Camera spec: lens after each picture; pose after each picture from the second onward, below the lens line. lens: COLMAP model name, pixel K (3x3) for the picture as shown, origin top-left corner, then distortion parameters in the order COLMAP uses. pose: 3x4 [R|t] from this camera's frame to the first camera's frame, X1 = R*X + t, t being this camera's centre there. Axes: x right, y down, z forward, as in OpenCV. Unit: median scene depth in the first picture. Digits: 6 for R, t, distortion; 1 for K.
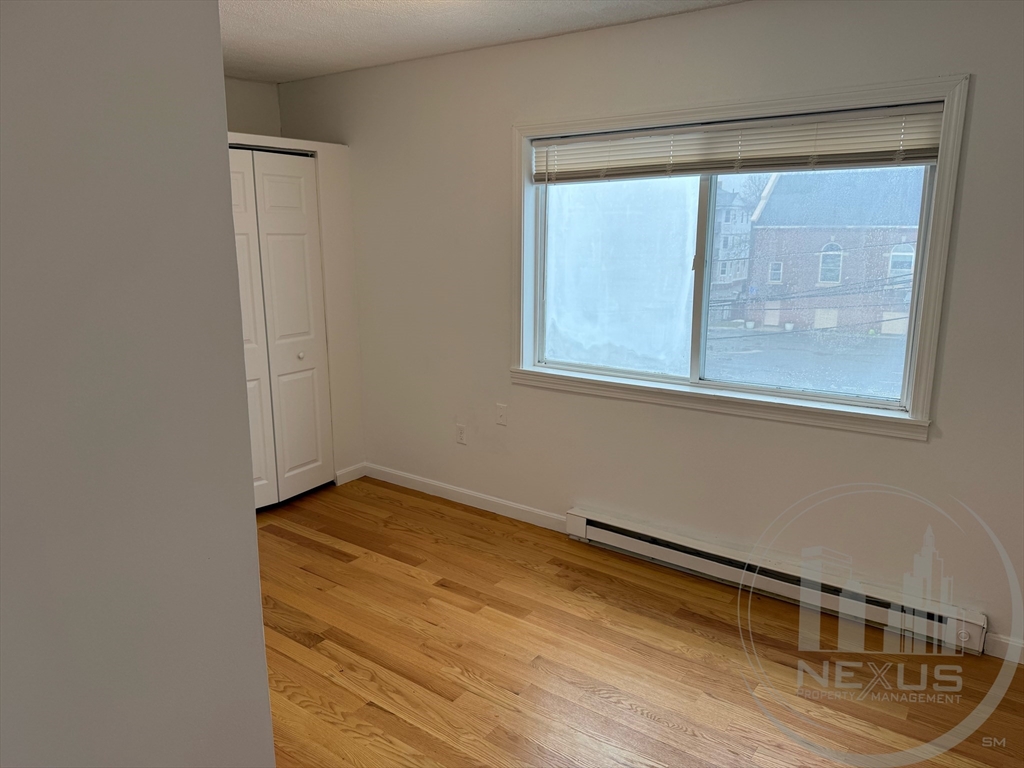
lens RADIAL K [[725.2, 0, 512.0], [0, 725.2, 384.0], [0, 0, 1]] dist [0.066356, -0.062311]
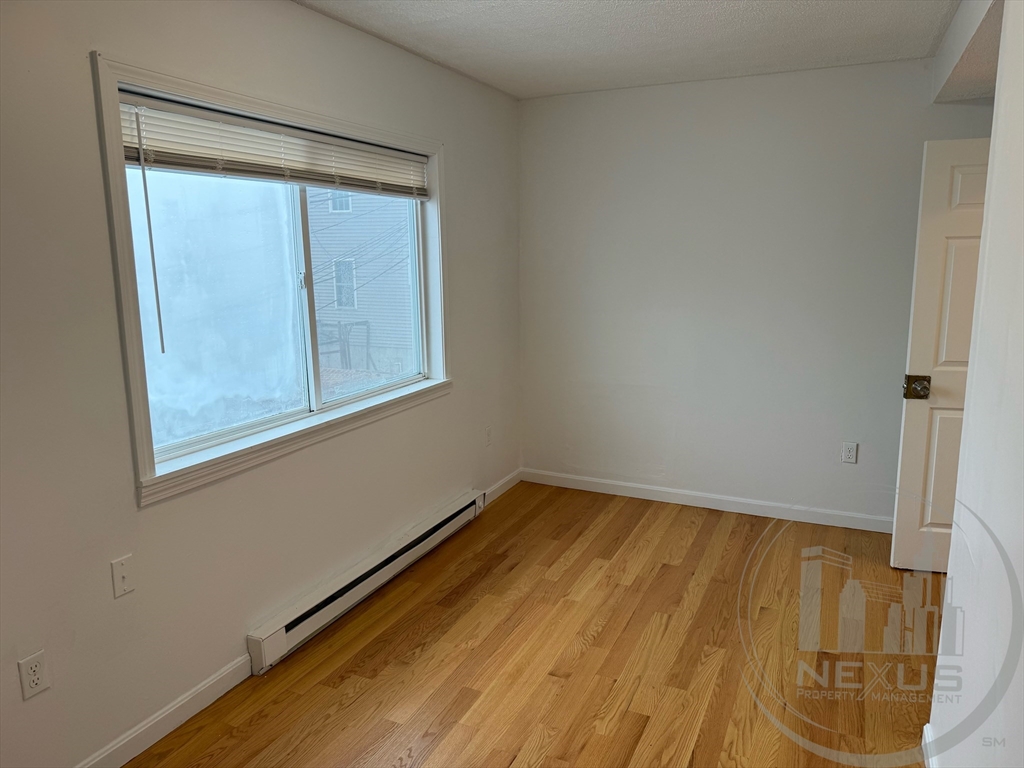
lens RADIAL K [[720.4, 0, 504.1], [0, 720.4, 379.4], [0, 0, 1]] dist [0.174134, -0.278023]
pose [[-0.183219, -0.163639, 0.969357, -0.651105], [0.220893, 0.953981, 0.202794, -0.165393], [-0.957934, 0.251280, -0.138641, 0.853276]]
